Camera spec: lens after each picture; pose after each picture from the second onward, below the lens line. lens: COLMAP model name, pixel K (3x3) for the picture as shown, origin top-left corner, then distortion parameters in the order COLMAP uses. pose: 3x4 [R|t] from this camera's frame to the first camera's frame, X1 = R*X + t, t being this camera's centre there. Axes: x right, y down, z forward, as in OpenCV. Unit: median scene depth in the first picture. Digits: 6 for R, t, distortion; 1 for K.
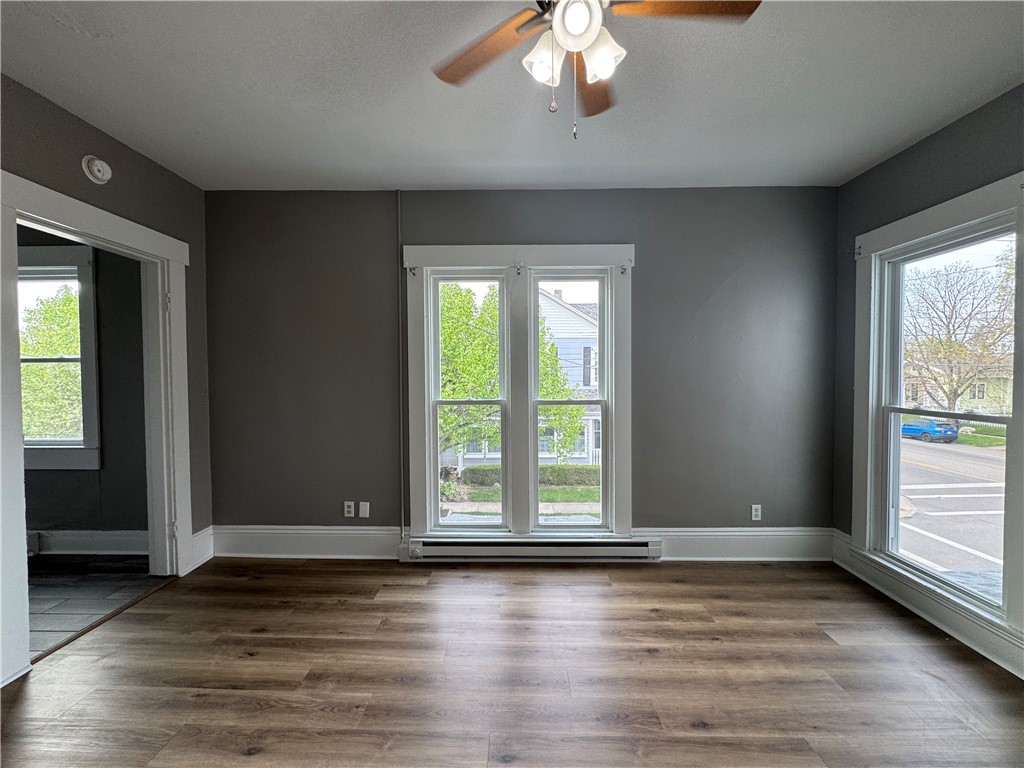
lens RADIAL K [[409.7, 0, 512.0], [0, 409.7, 384.0], [0, 0, 1]] dist [-0.000691, 0.000116]
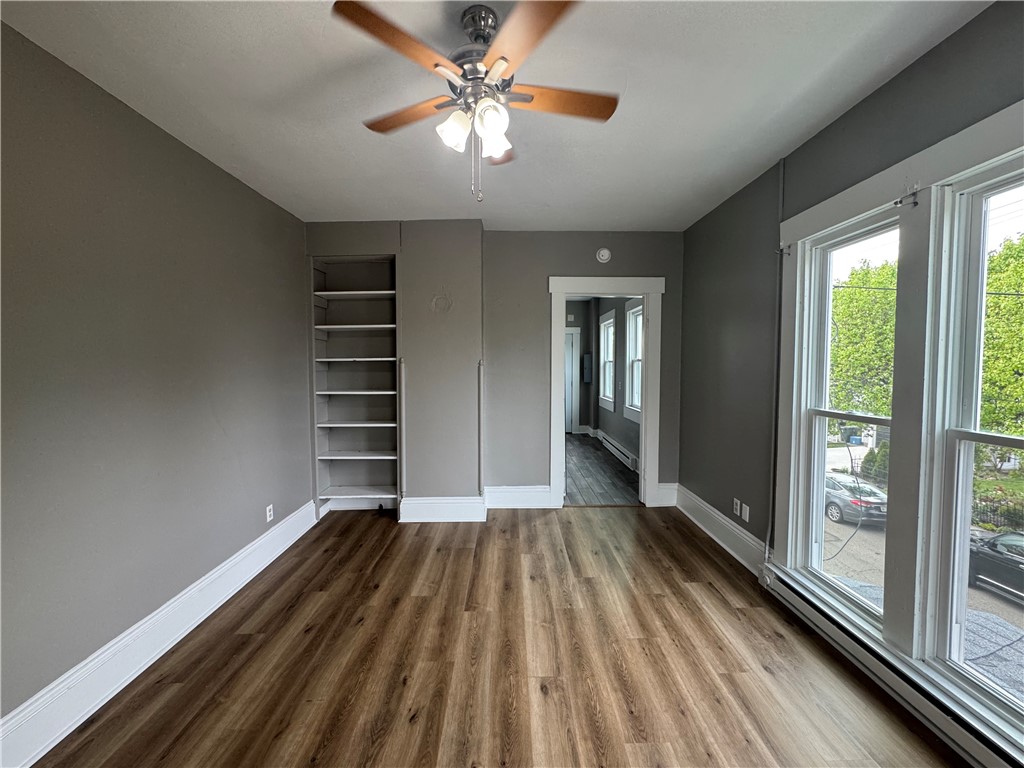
lens RADIAL K [[409.7, 0, 512.0], [0, 409.7, 384.0], [0, 0, 1]] dist [-0.000691, 0.000116]
pose [[0.027560, 0.051481, -0.998294, 0.593049], [-0.025756, 0.998378, 0.050774, -0.032769], [0.999288, 0.024312, 0.028841, 0.427271]]
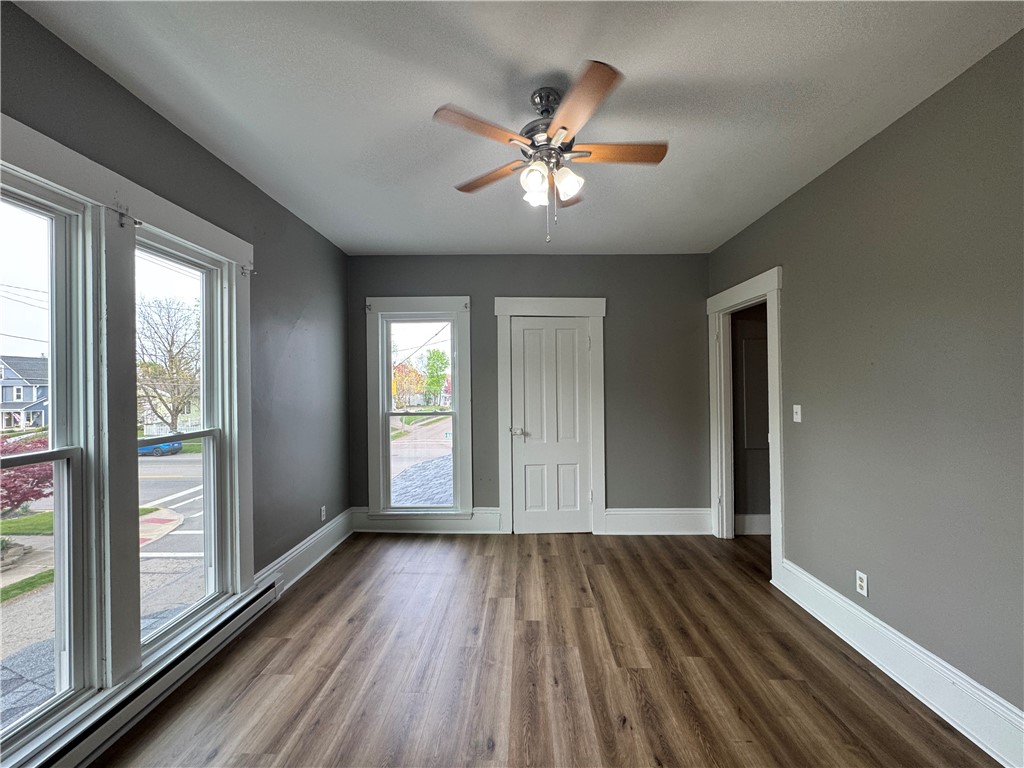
lens RADIAL K [[409.7, 0, 512.0], [0, 409.7, 384.0], [0, 0, 1]] dist [-0.000691, 0.000116]
pose [[0.011817, 0.009708, 0.999883, -0.562012], [0.039284, 0.999176, -0.010166, -0.016655], [-0.999158, 0.039399, 0.011426, 0.451918]]
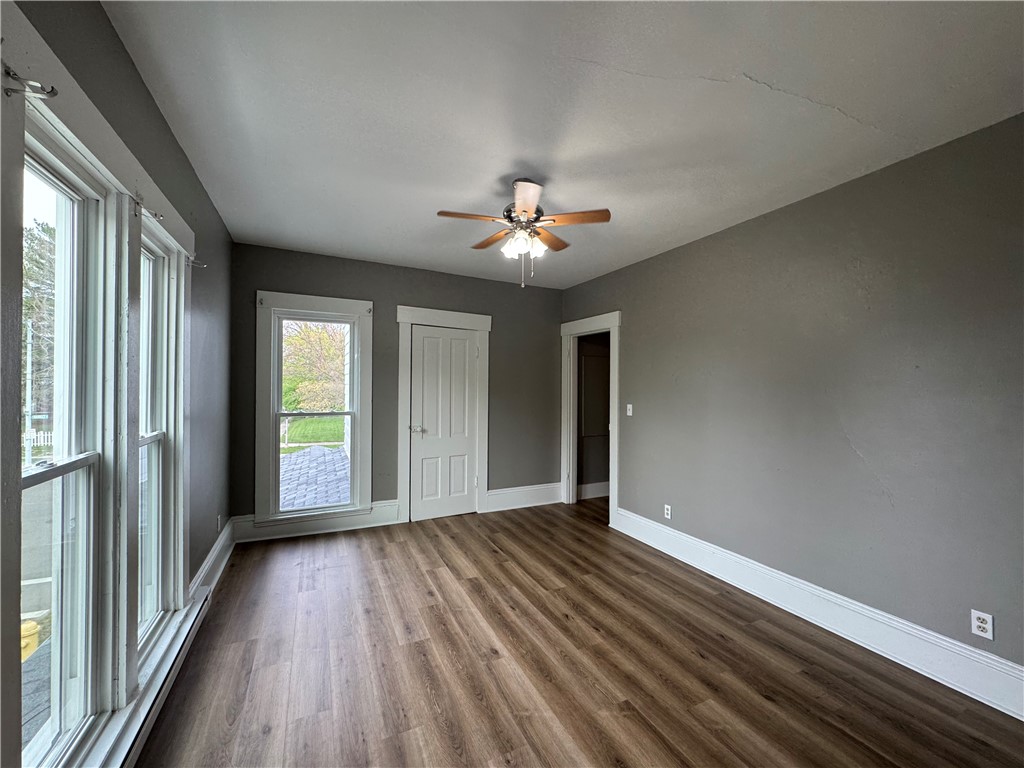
lens RADIAL K [[409.7, 0, 512.0], [0, 409.7, 384.0], [0, 0, 1]] dist [-0.000691, 0.000116]
pose [[-0.449274, 0.003988, 0.893385, -0.702302], [0.018926, 0.999808, 0.005054, -0.037620], [-0.893193, 0.019179, -0.449264, 0.809260]]
